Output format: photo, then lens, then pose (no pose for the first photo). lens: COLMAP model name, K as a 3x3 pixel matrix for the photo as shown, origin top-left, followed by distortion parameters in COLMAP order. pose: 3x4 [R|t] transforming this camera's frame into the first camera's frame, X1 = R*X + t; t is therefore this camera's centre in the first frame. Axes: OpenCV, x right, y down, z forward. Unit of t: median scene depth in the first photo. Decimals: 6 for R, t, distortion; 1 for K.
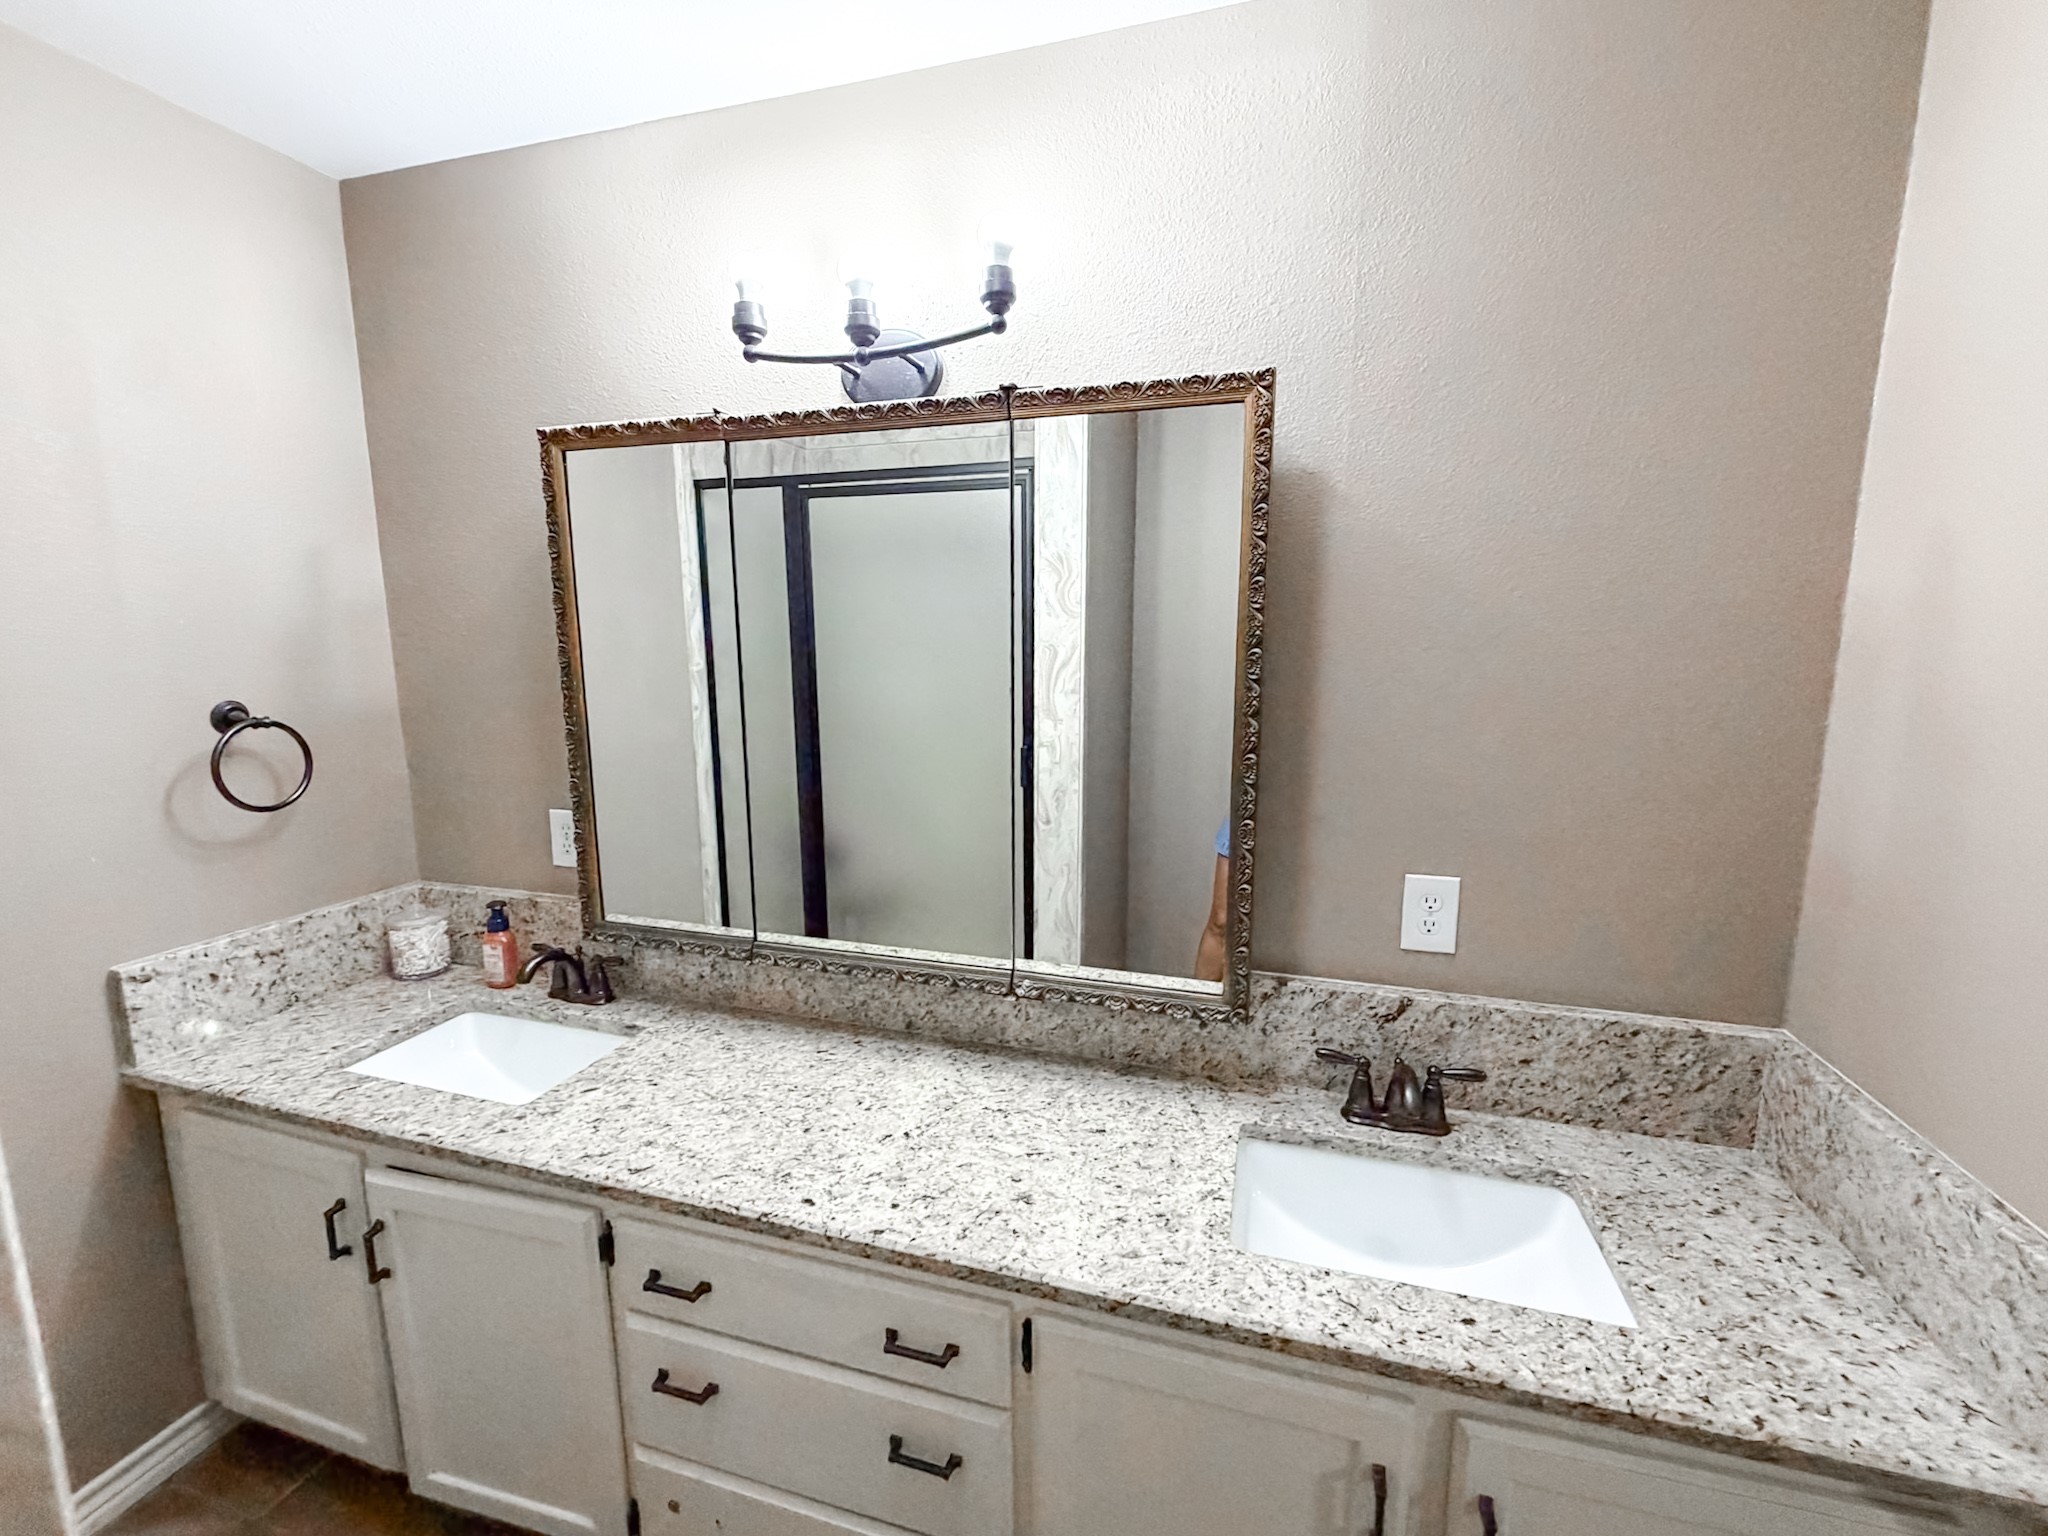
lens RADIAL K [[815.5, 0, 1036.7], [0, 815.5, 766.5], [0, 0, 1]] dist [-0.000795, -0.000547]
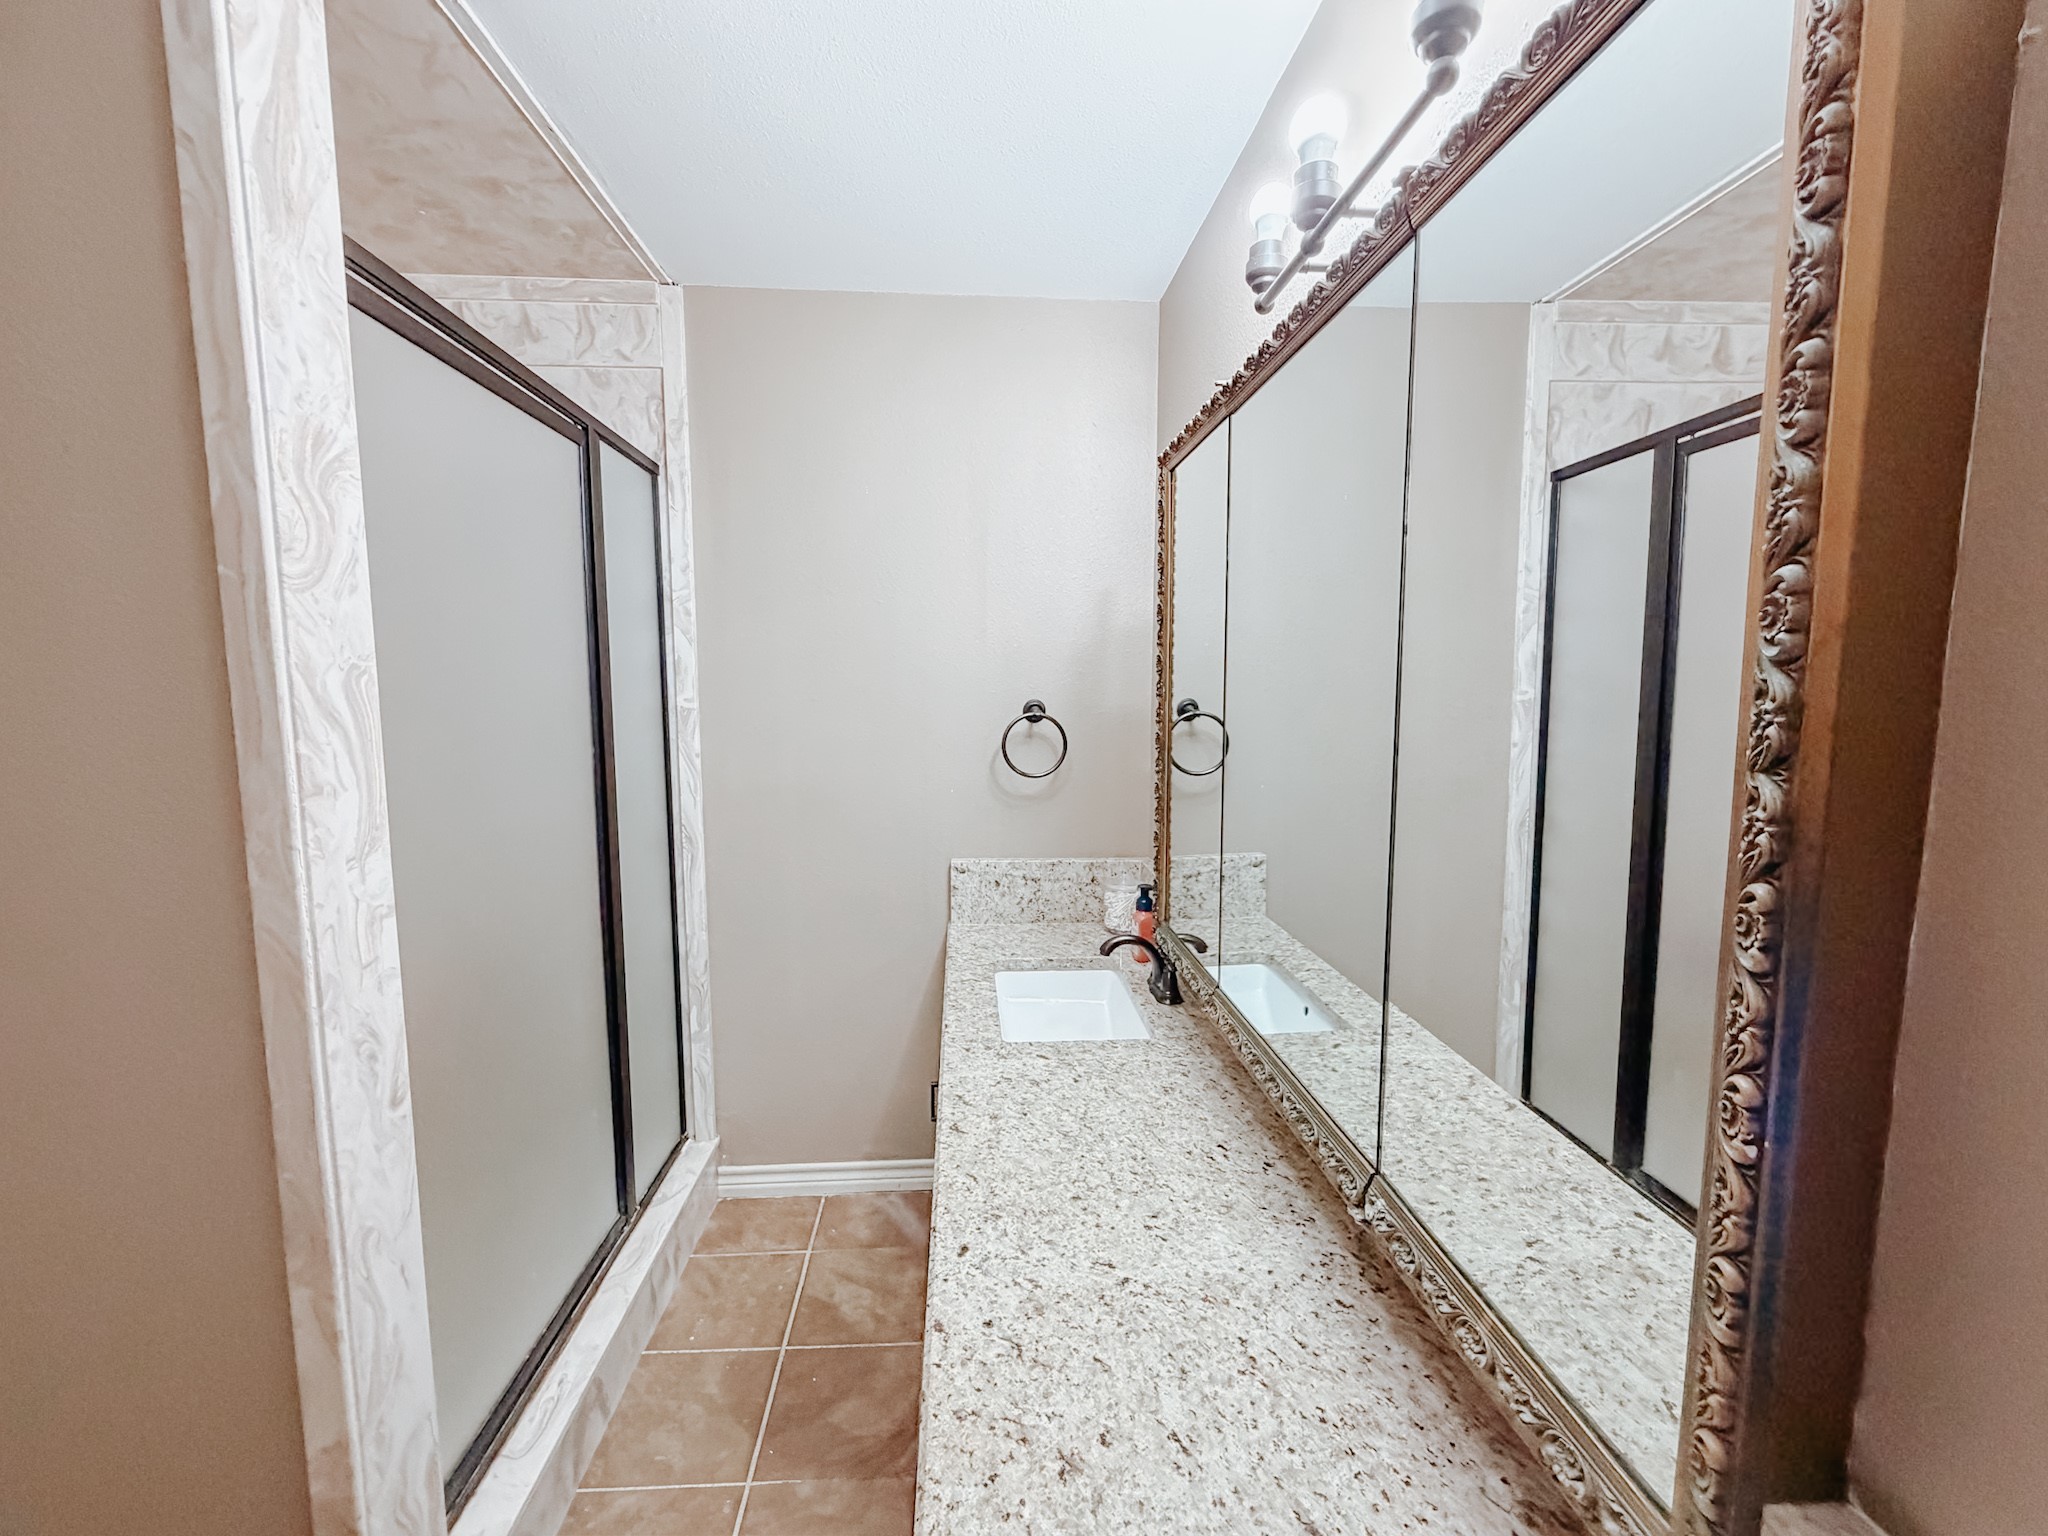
lens RADIAL K [[815.5, 0, 1028.3], [0, 815.5, 763.8], [0, 0, 1]] dist [-0.000795, -0.000547]
pose [[0.358444, 0.089676, -0.929234, 0.385581], [-0.145810, 0.988538, 0.039154, -0.024550], [0.922094, 0.121457, 0.367411, 0.500041]]
